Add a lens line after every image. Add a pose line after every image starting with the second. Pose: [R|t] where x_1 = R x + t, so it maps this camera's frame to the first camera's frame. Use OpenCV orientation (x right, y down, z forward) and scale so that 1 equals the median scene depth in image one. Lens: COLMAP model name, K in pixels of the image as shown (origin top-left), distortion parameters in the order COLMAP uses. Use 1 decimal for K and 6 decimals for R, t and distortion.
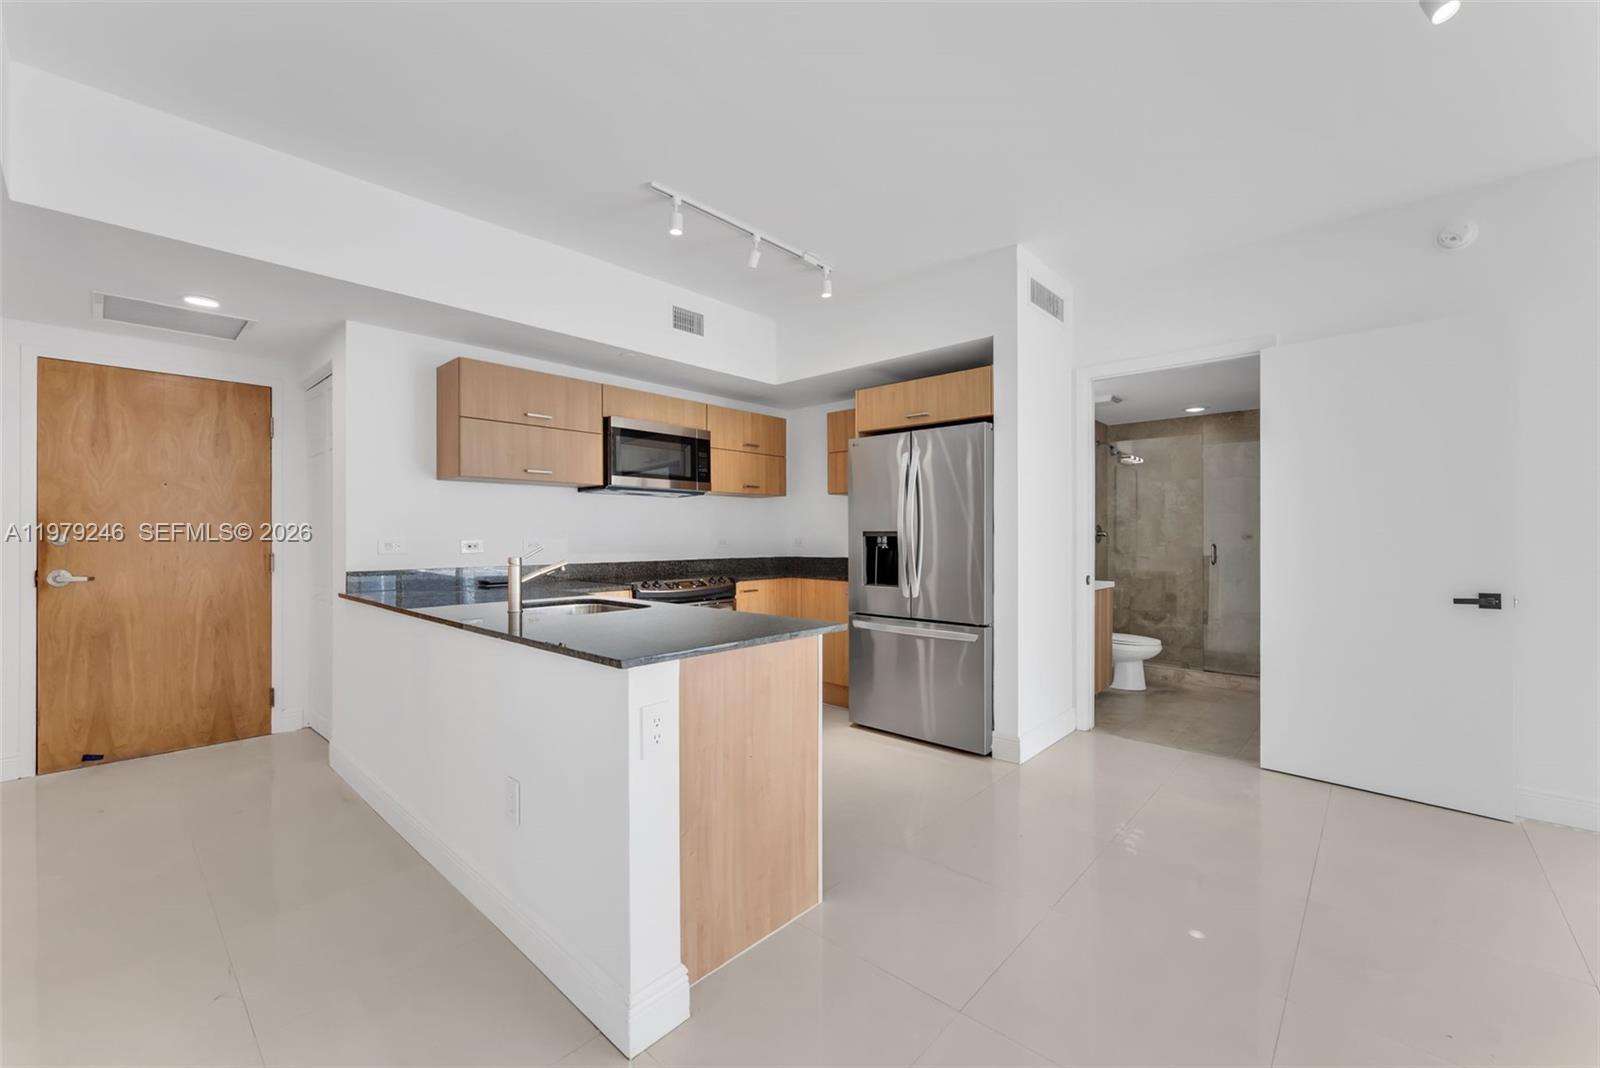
lens RADIAL K [[639.7, 0, 800.0], [0, 639.7, 534.0], [0, 0, 1]] dist [-0.001443, -0.000194]
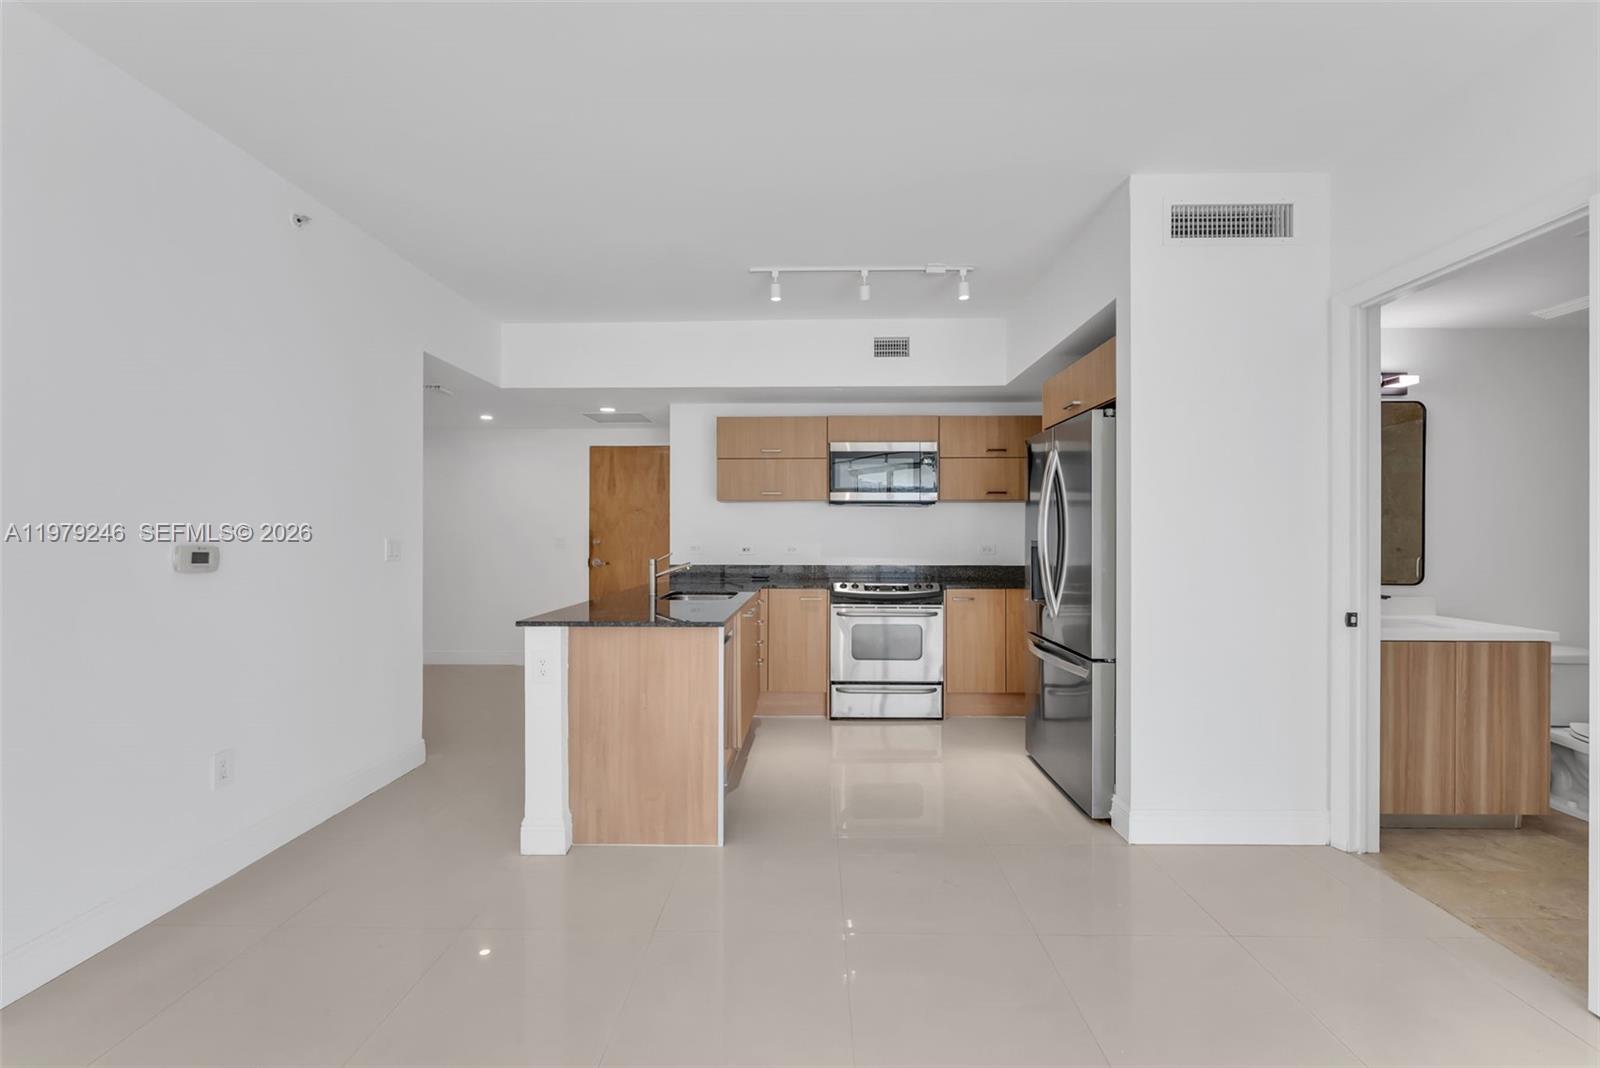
lens RADIAL K [[650.7, 0, 800.0], [0, 650.7, 534.0], [0, 0, 1]] dist [0.000033, 0.000047]
pose [[0.664382, 0.001921, -0.747390, 0.625331], [0.000869, 0.999994, 0.003342, -0.019345], [0.747392, -0.002870, 0.664377, 0.160790]]
